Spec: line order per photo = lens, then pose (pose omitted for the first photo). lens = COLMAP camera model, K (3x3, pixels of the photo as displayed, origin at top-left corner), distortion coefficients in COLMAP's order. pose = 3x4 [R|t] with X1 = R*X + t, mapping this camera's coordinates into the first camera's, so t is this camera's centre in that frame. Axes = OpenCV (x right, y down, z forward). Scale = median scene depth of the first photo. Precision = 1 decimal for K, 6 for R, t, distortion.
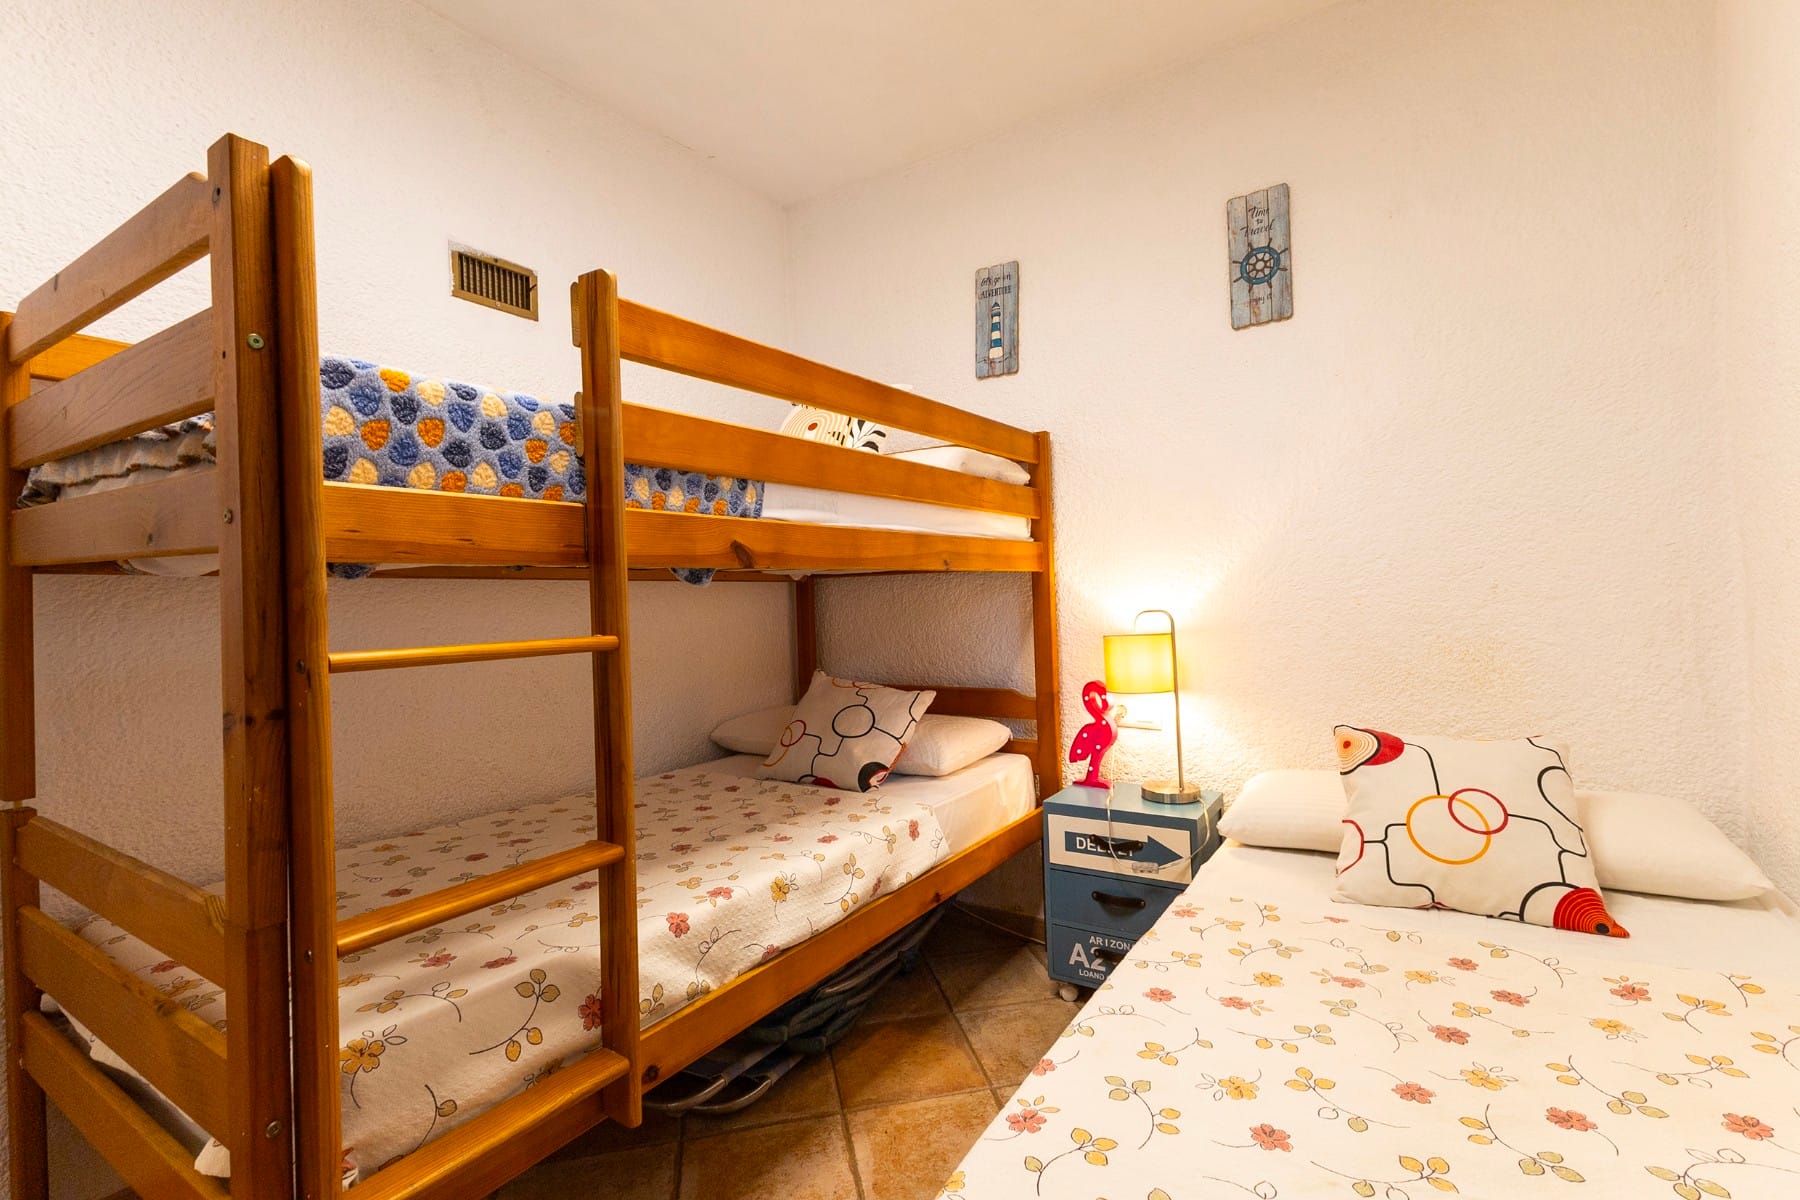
lens RADIAL K [[813.5, 0, 906.5], [0, 813.5, 597.5], [0, 0, 1]] dist [0.018025, -0.008238]
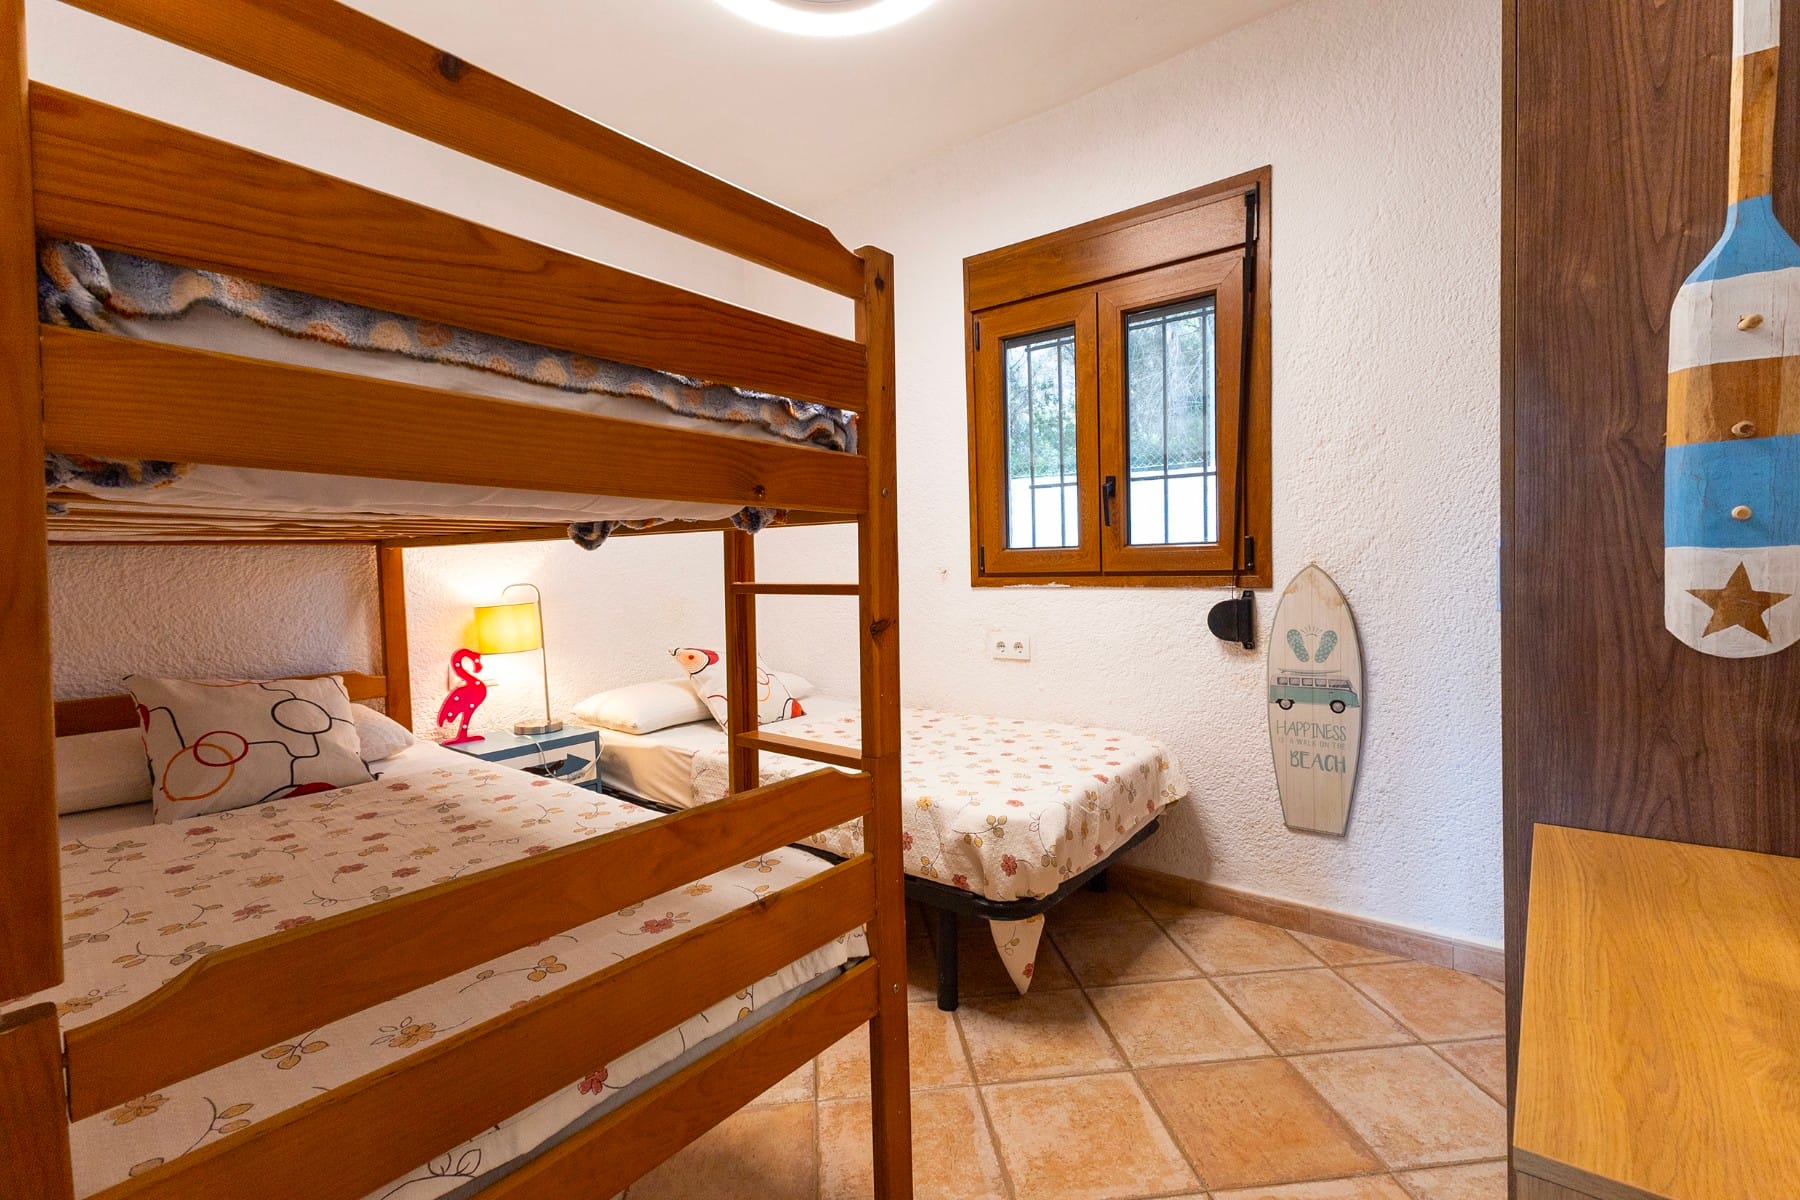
lens RADIAL K [[813.5, 0, 906.5], [0, 813.5, 597.5], [0, 0, 1]] dist [0.018025, -0.008238]
pose [[0.104803, -0.023989, 0.994204, -0.869440], [0.007972, 0.999697, 0.023281, 0.009724], [-0.994461, 0.005486, 0.104963, 0.272492]]
